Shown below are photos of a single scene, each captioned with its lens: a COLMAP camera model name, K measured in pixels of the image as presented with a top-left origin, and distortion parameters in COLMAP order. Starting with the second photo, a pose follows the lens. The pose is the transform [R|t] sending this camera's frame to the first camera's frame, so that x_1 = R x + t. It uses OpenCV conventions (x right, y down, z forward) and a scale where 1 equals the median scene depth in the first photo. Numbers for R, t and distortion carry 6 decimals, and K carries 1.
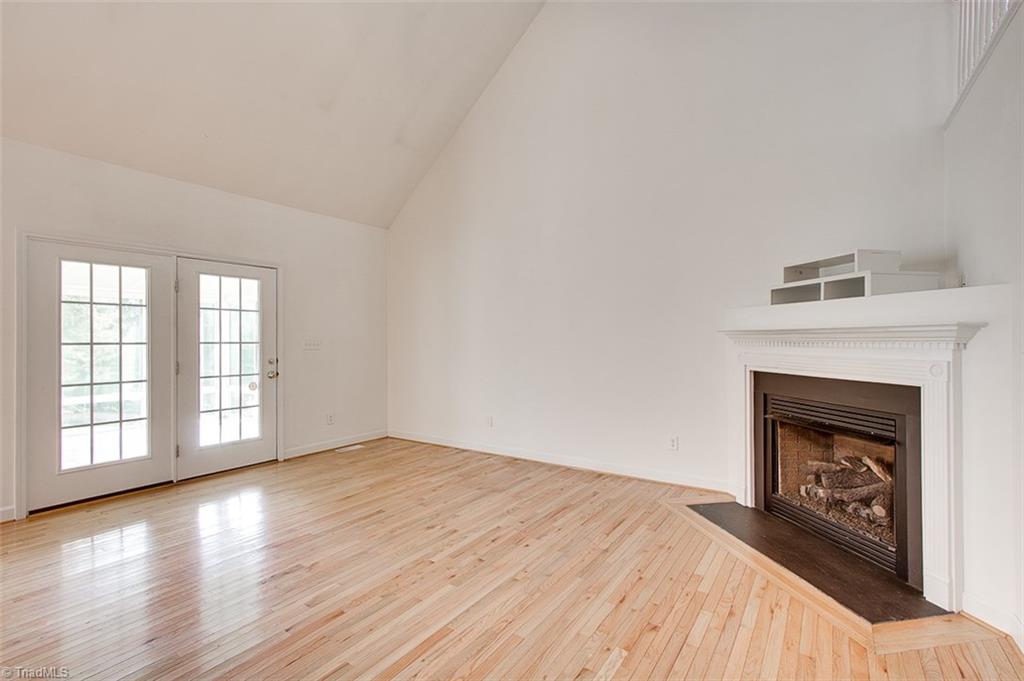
lens RADIAL K [[473.5, 0, 512.0], [0, 473.5, 340.5], [0, 0, 1]] dist [-0.002772, -0.000068]
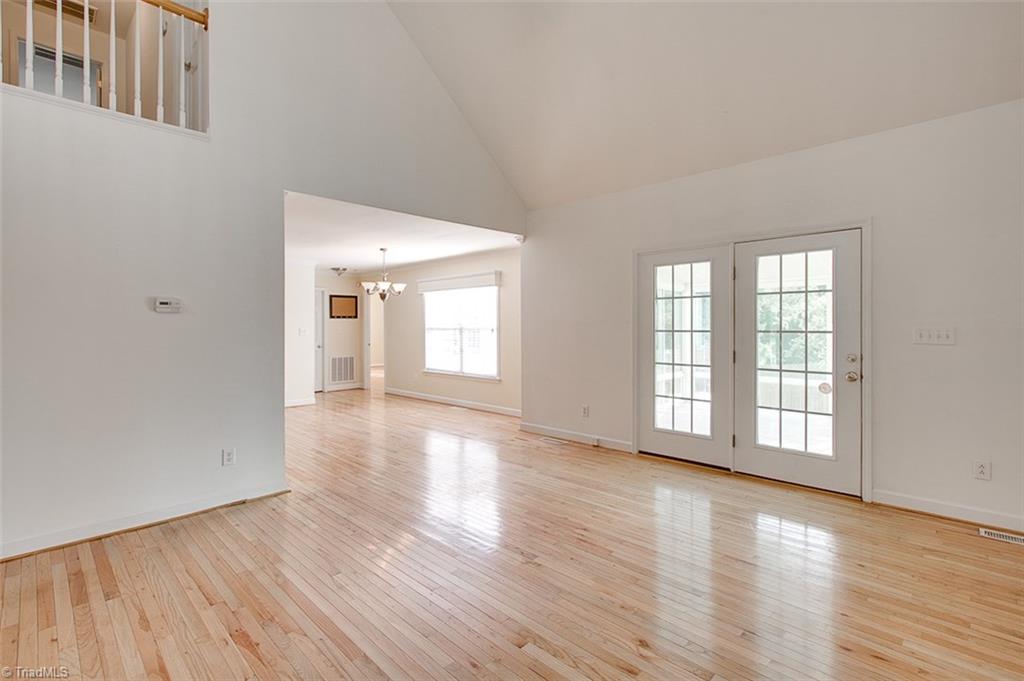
lens RADIAL K [[468.3, 0, 513.2], [0, 468.3, 327.3], [0, 0, 1]] dist [0.000083, 0.000230]
pose [[-0.166667, 0.002971, -0.986009, 0.322185], [-0.002341, 0.999991, 0.003409, -0.004740], [0.986010, 0.002877, -0.166659, 0.686731]]
